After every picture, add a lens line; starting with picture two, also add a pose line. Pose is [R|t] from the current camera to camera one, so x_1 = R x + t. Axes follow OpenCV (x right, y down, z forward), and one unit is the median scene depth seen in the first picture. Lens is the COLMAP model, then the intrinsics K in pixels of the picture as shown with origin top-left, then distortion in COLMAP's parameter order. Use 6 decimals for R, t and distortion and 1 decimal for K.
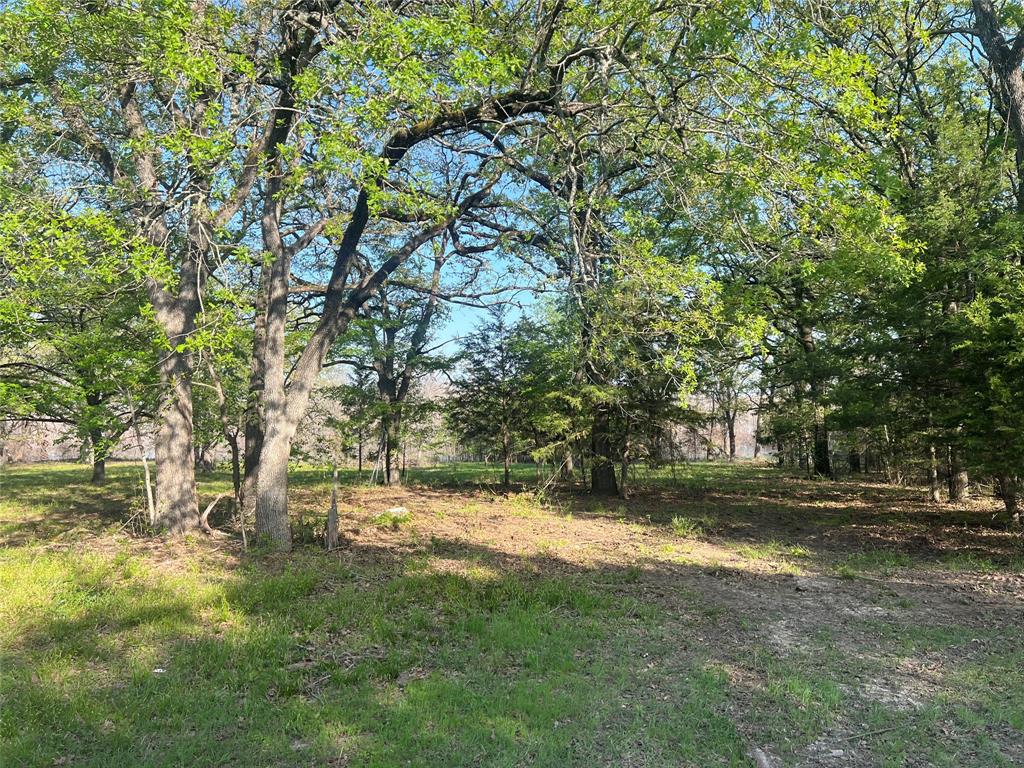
lens RADIAL K [[764.6, 0, 517.5], [0, 764.6, 389.9], [0, 0, 1]] dist [0.044879, -0.052534]
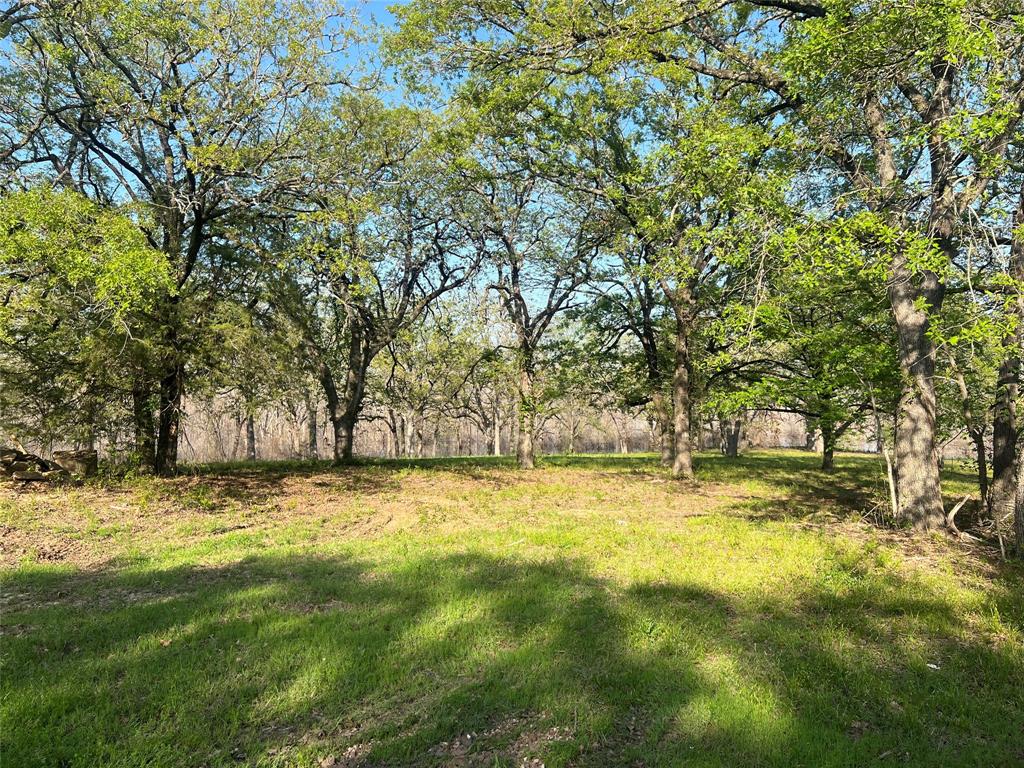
lens RADIAL K [[764.6, 0, 517.5], [0, 764.6, 389.9], [0, 0, 1]] dist [0.044879, -0.052534]
pose [[0.643088, 0.005975, -0.765769, -0.021747], [0.000734, 0.999964, 0.008419, -0.000108], [0.765792, -0.005977, 0.643061, -0.019833]]
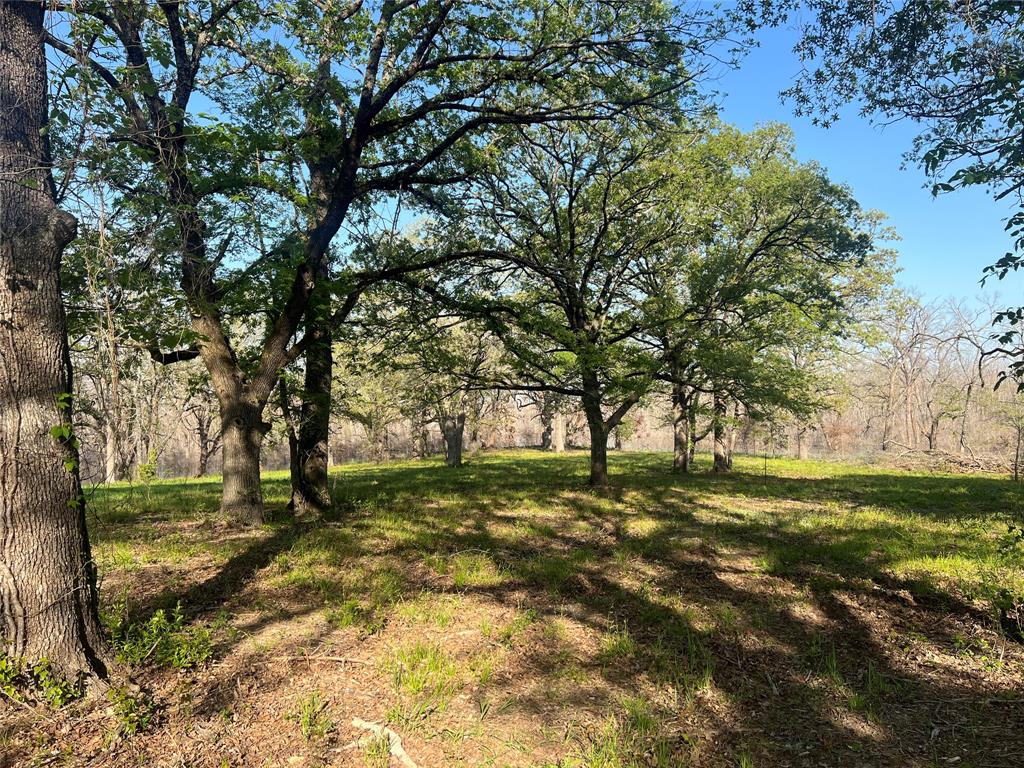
lens RADIAL K [[764.6, 0, 517.5], [0, 764.6, 389.9], [0, 0, 1]] dist [0.044879, -0.052534]
pose [[0.858811, -0.017658, -0.511989, -0.615826], [0.023368, 0.999716, 0.004720, 0.082182], [0.511760, -0.016018, 0.858979, 0.959153]]
